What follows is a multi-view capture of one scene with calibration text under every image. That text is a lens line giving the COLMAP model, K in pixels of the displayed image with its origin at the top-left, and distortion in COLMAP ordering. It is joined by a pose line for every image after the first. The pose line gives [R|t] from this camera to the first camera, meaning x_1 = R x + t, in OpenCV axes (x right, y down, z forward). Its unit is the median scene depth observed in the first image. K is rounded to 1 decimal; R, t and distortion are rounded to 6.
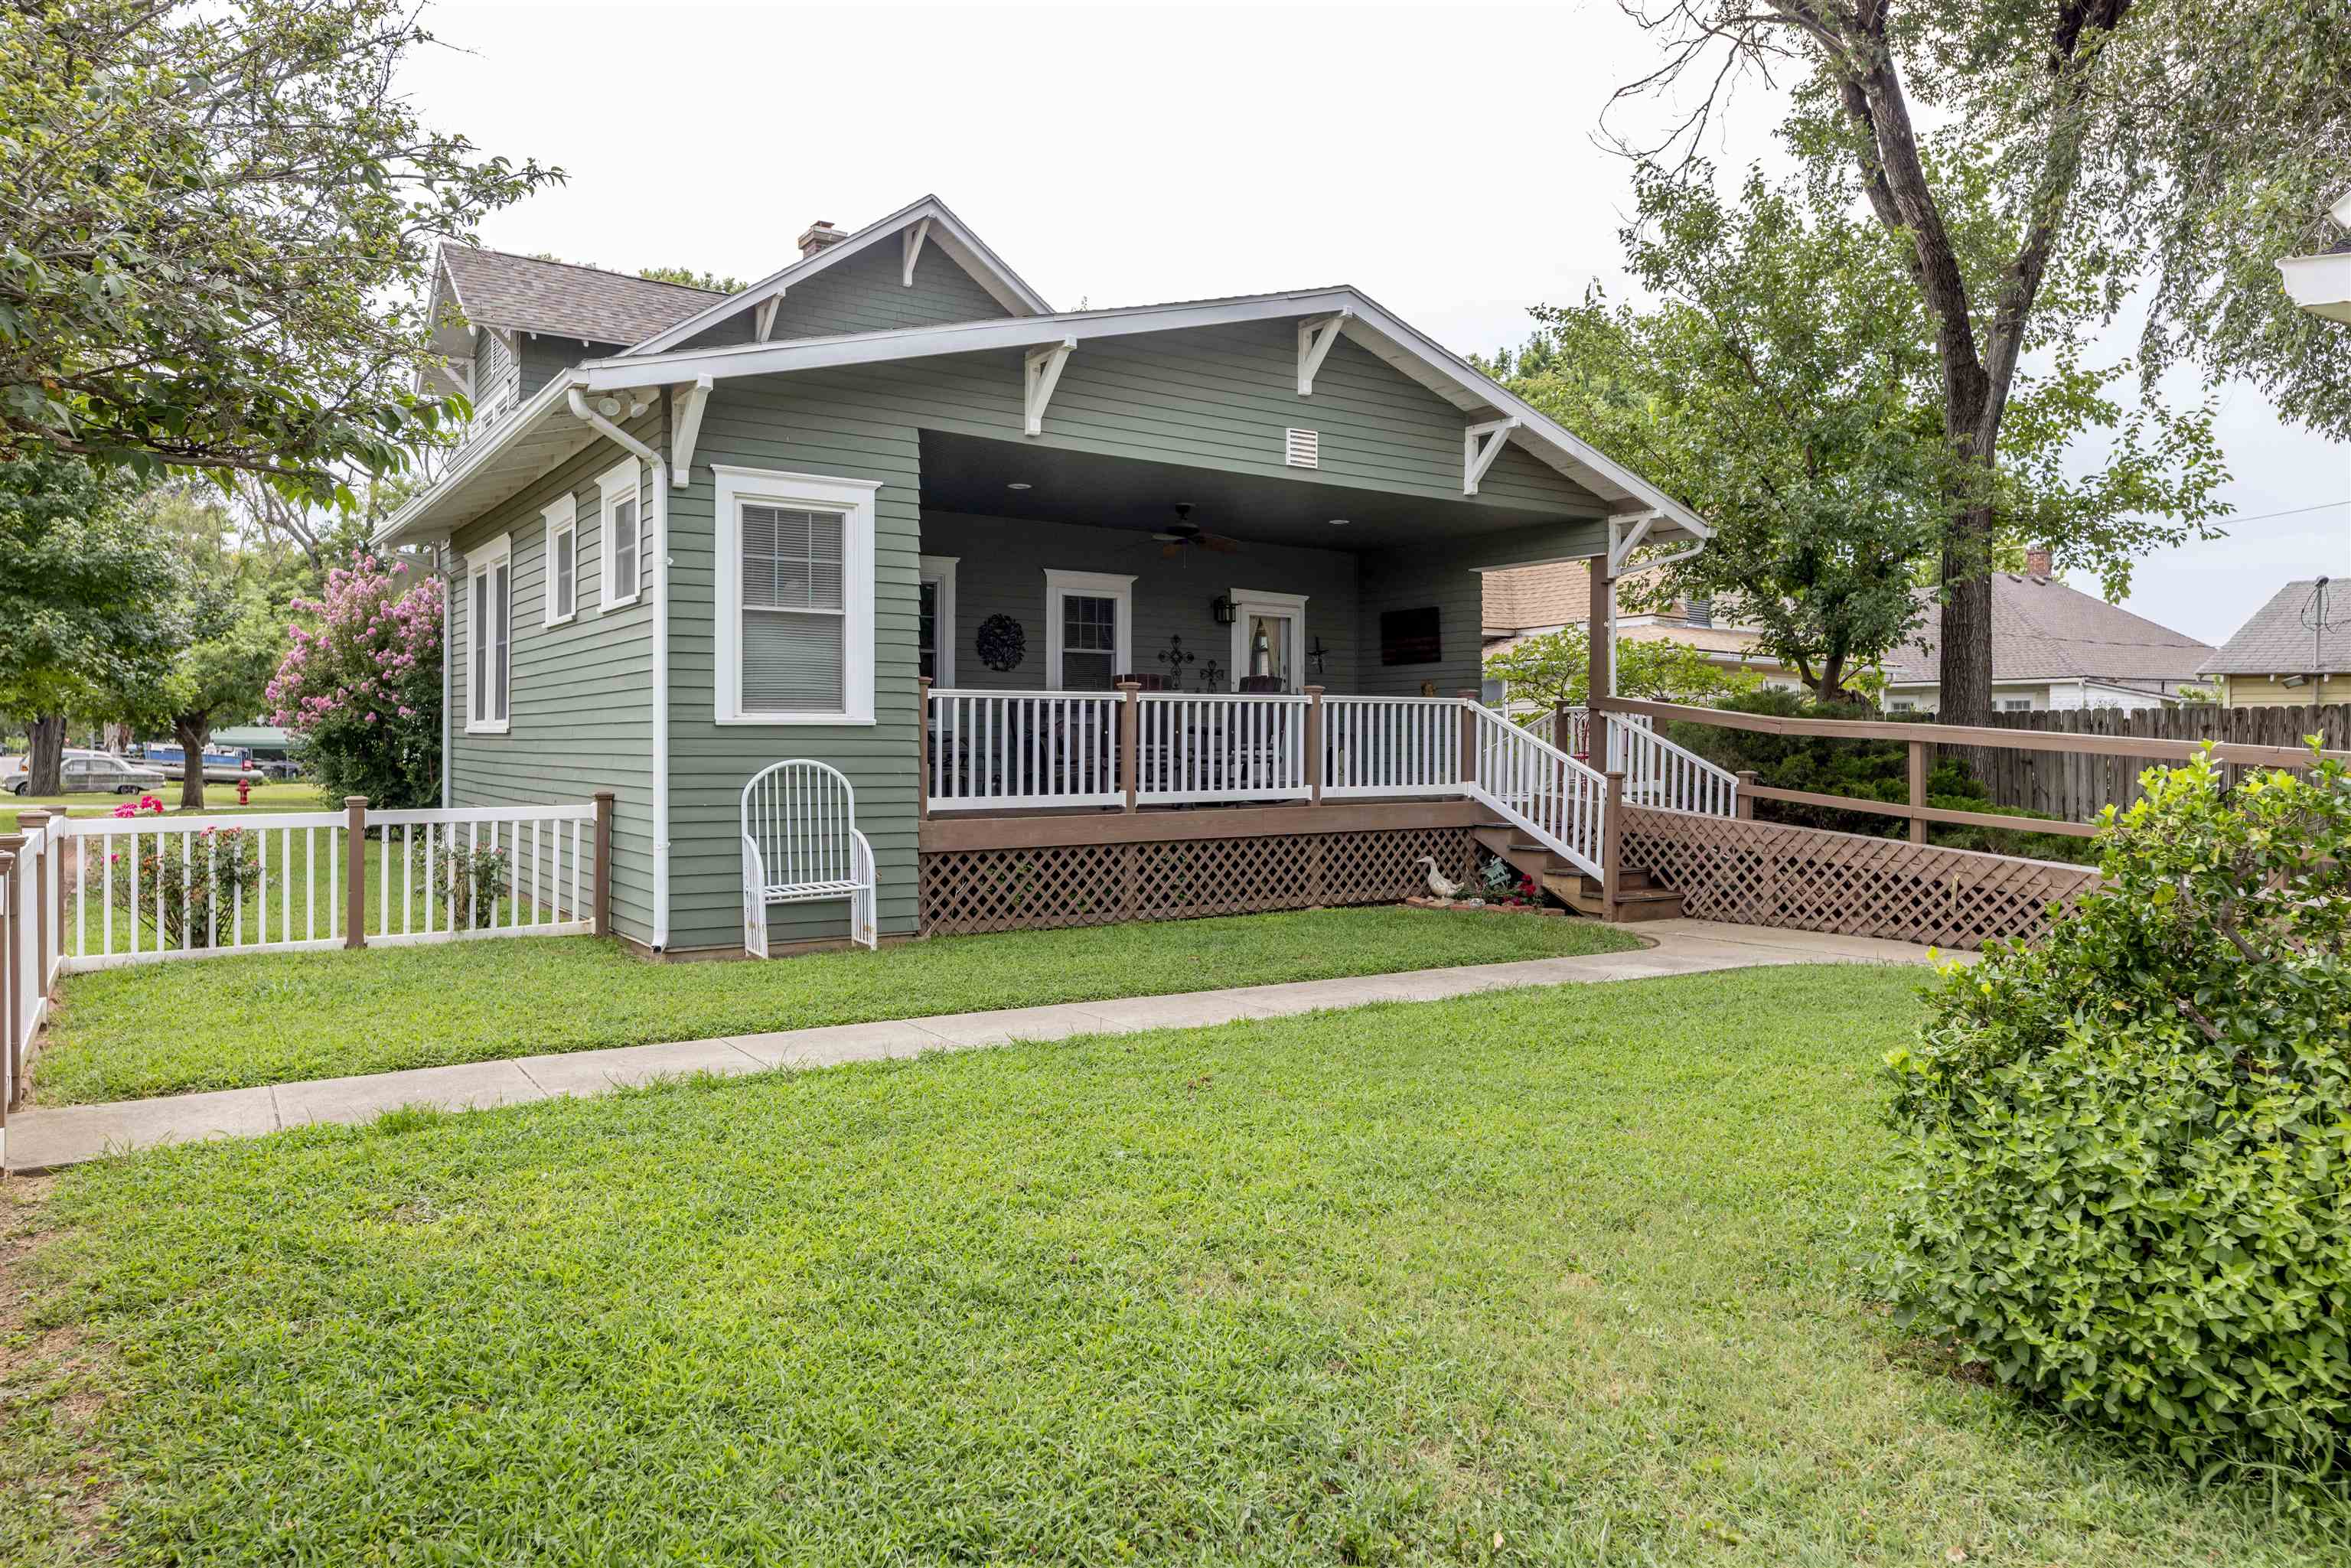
lens RADIAL K [[1501.3, 0, 1175.5], [0, 1501.3, 784.0], [0, 0, 1]] dist [-0.002026, 0.000073]
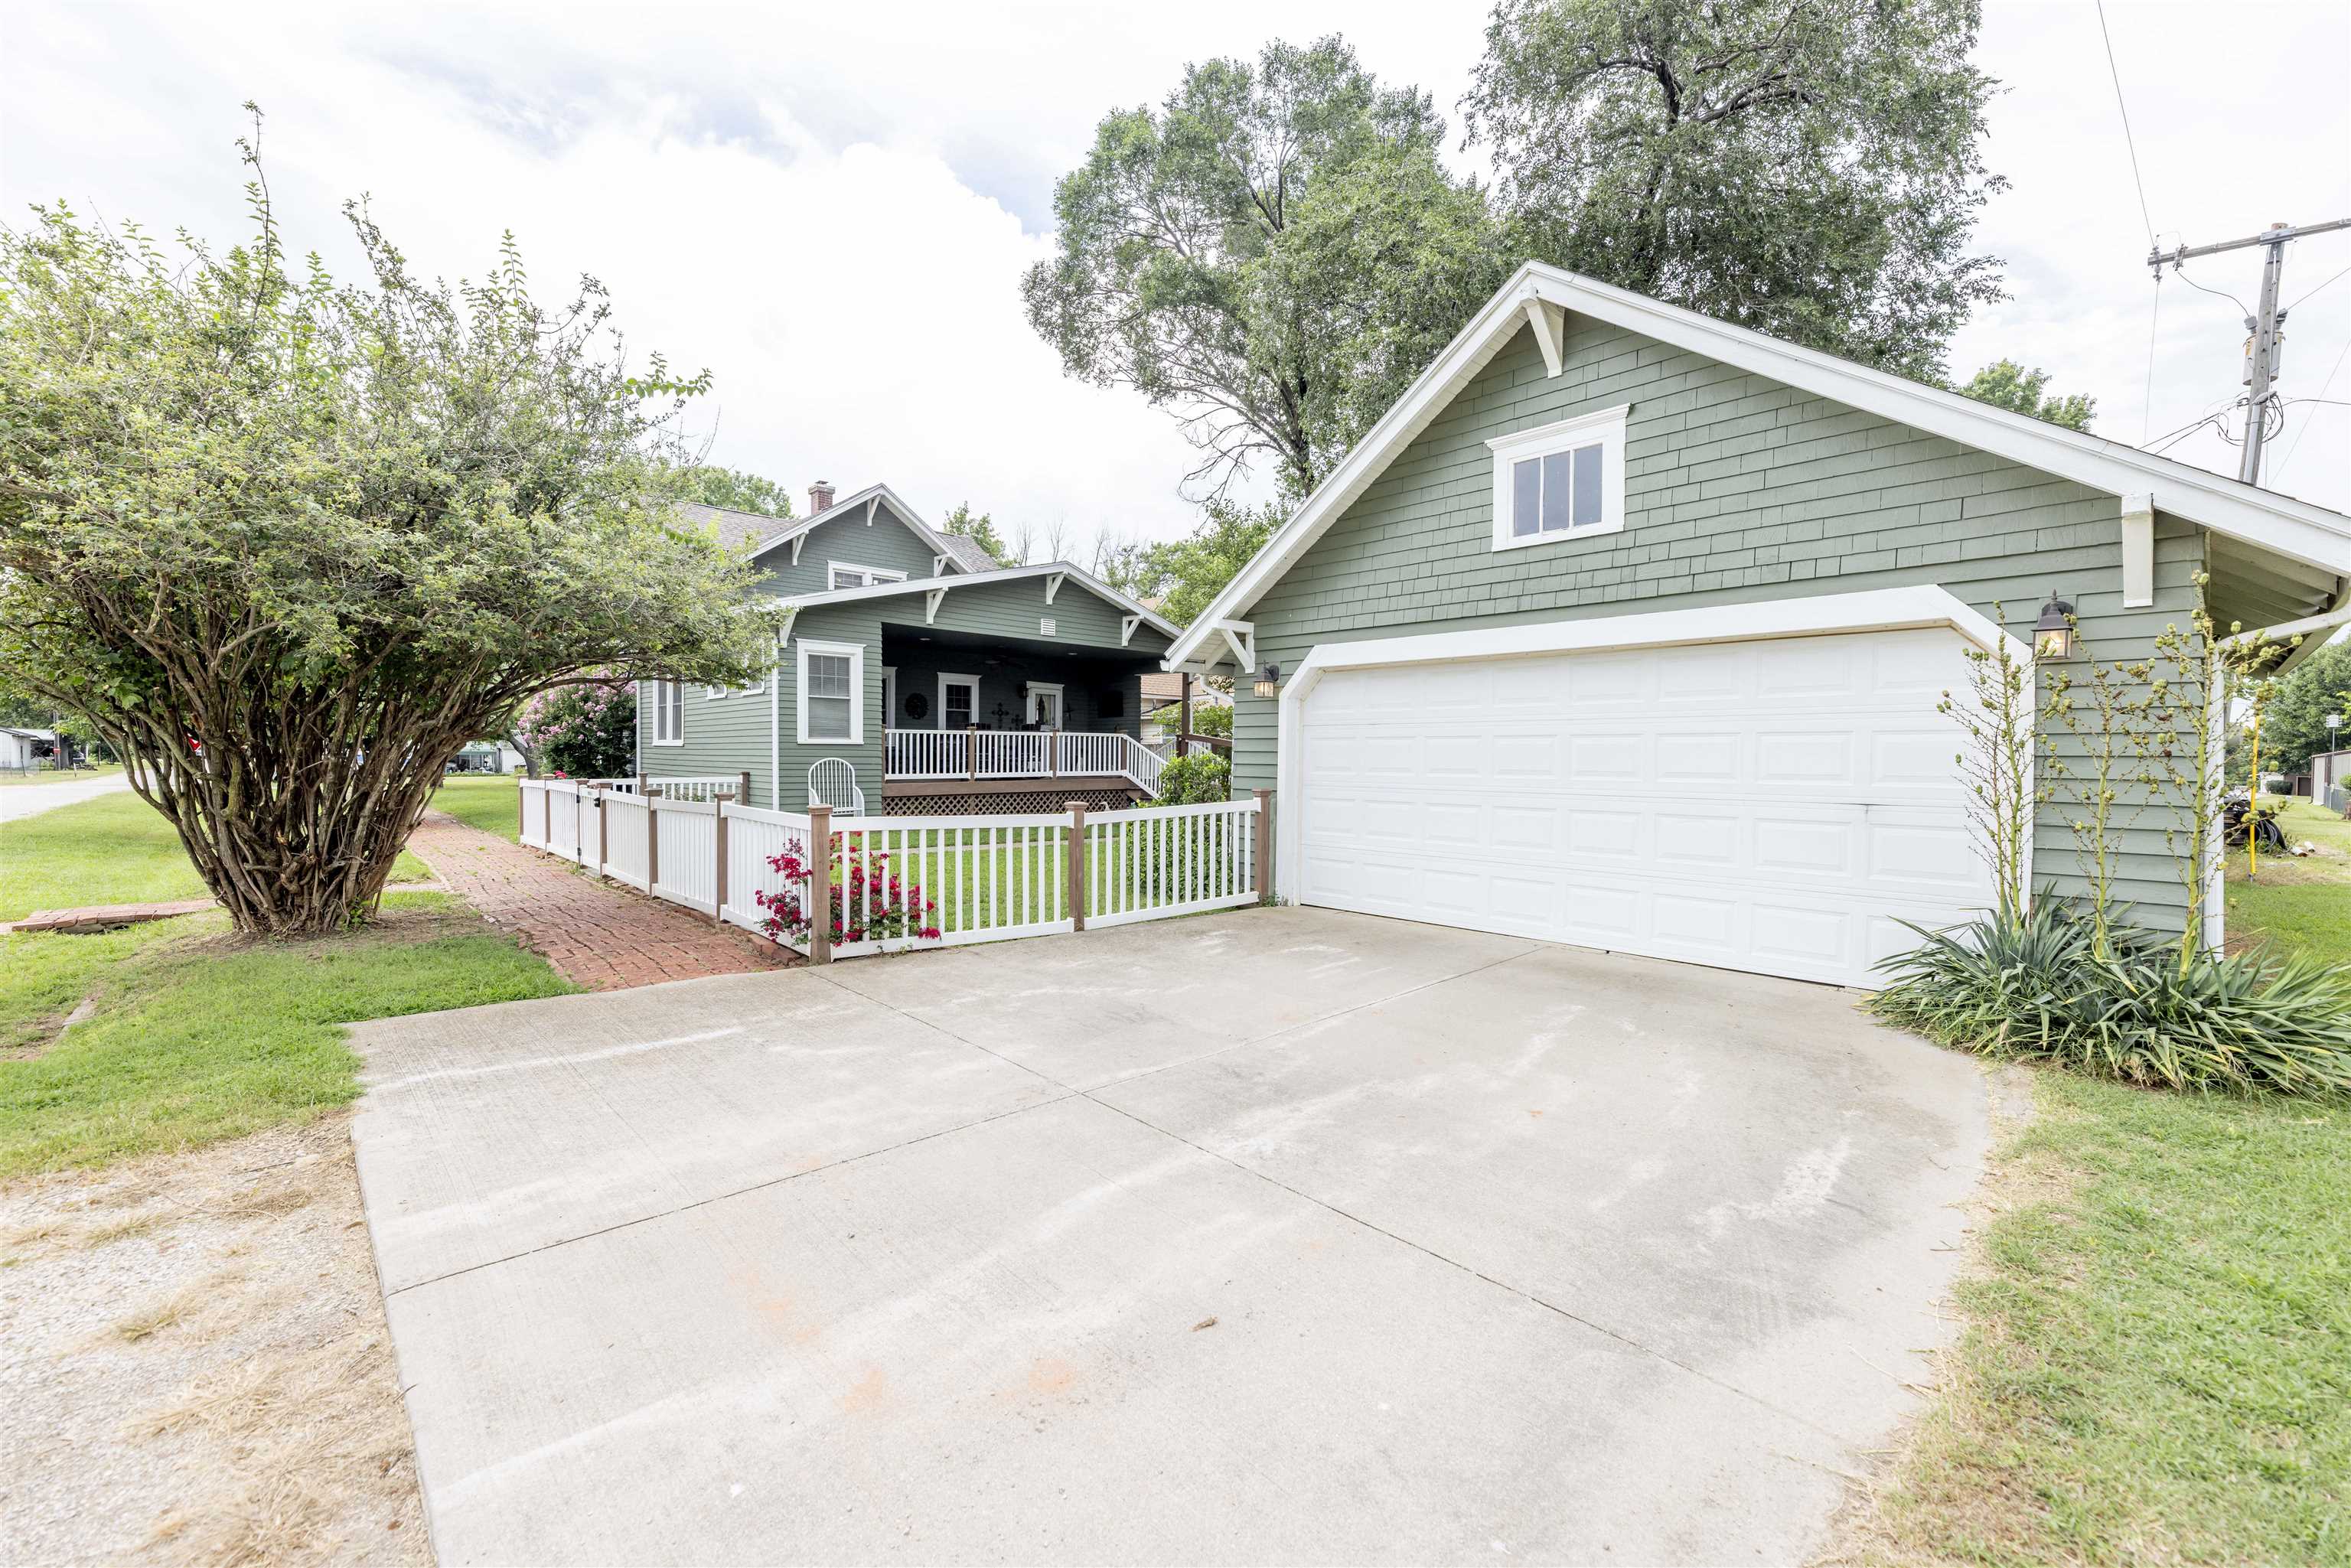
lens RADIAL K [[941.5, 0, 1164.9], [0, 941.5, 792.6], [0, 0, 1]] dist [0.000373, 0.000018]
pose [[0.990244, -0.000078, 0.139342, 0.061296], [-0.001575, 0.999930, 0.011750, 0.017794], [-0.139334, -0.011855, 0.990175, -0.496703]]
